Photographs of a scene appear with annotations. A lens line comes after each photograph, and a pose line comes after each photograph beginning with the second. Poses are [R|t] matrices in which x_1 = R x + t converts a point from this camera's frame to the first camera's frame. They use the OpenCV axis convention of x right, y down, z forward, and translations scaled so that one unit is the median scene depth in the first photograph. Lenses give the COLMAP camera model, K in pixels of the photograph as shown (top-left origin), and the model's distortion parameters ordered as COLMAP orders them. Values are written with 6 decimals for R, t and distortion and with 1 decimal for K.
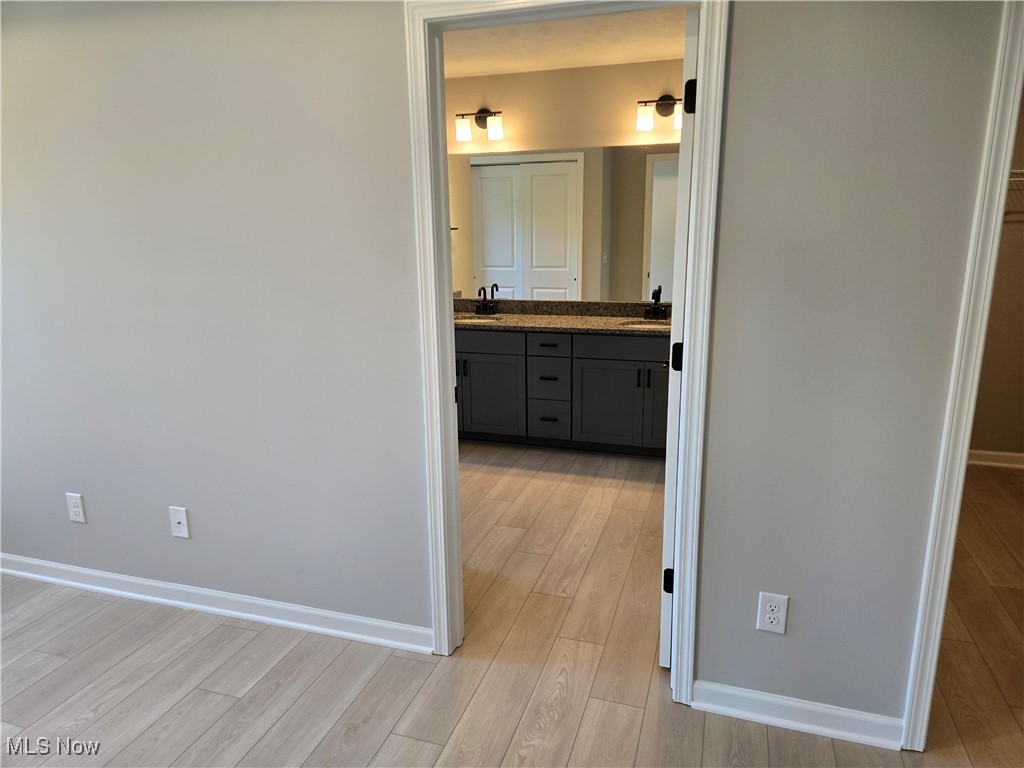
lens RADIAL K [[684.3, 0, 510.5], [0, 684.3, 389.4], [0, 0, 1]] dist [0.092965, -0.084265]
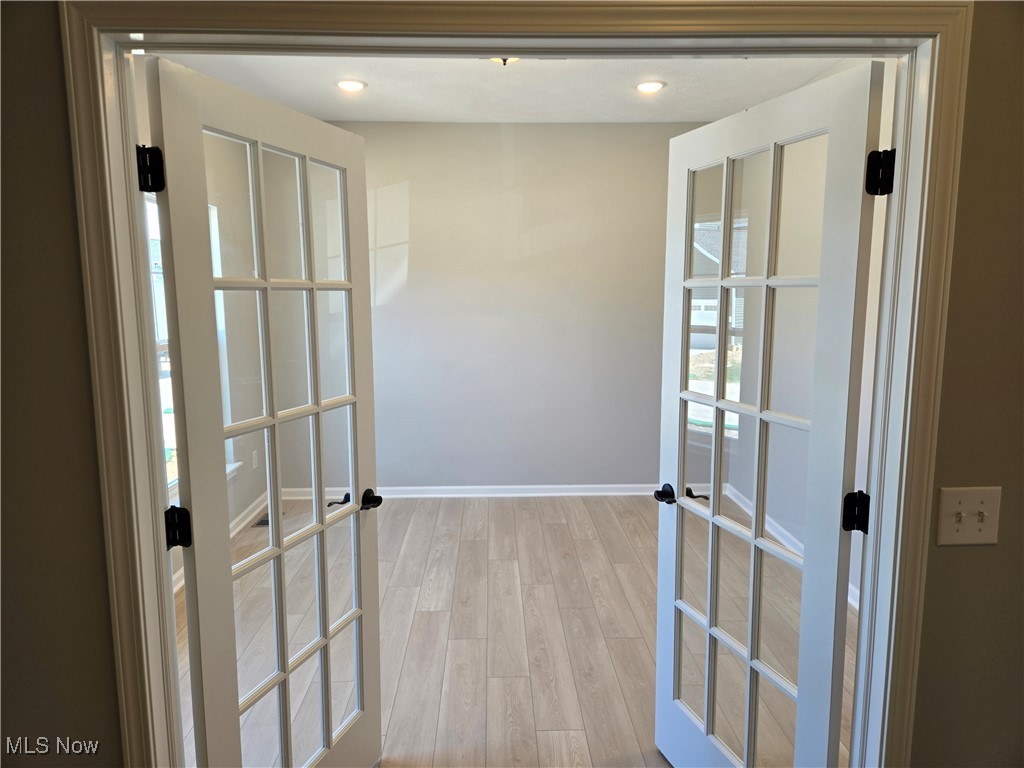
lens RADIAL K [[684.3, 0, 510.5], [0, 684.3, 389.4], [0, 0, 1]] dist [0.092965, -0.084265]
pose [[-0.940715, 0.061489, -0.333577, 0.350721], [-0.065448, 0.932047, 0.356376, -0.489001], [0.332823, 0.357081, -0.872767, 1.950687]]
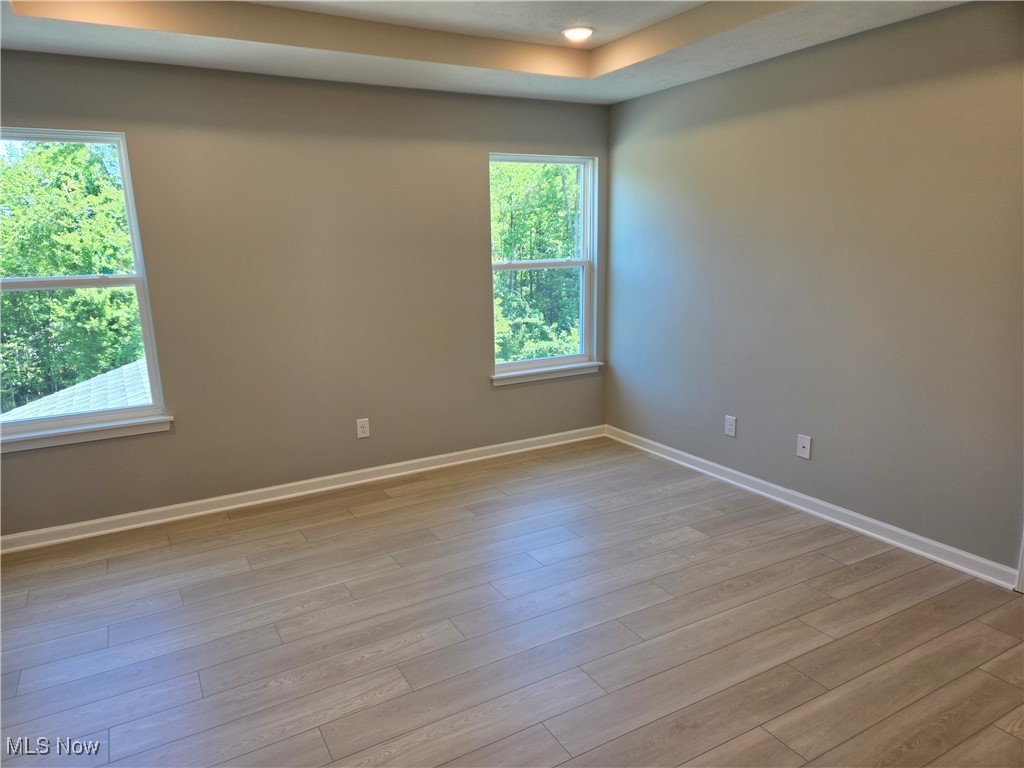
lens RADIAL K [[684.3, 0, 510.5], [0, 684.3, 389.4], [0, 0, 1]] dist [0.092965, -0.084265]
pose [[0.740953, 0.140491, -0.656697, -0.006877], [-0.150796, 0.987708, 0.041162, 0.089306], [0.654408, 0.068529, 0.753030, -0.378302]]
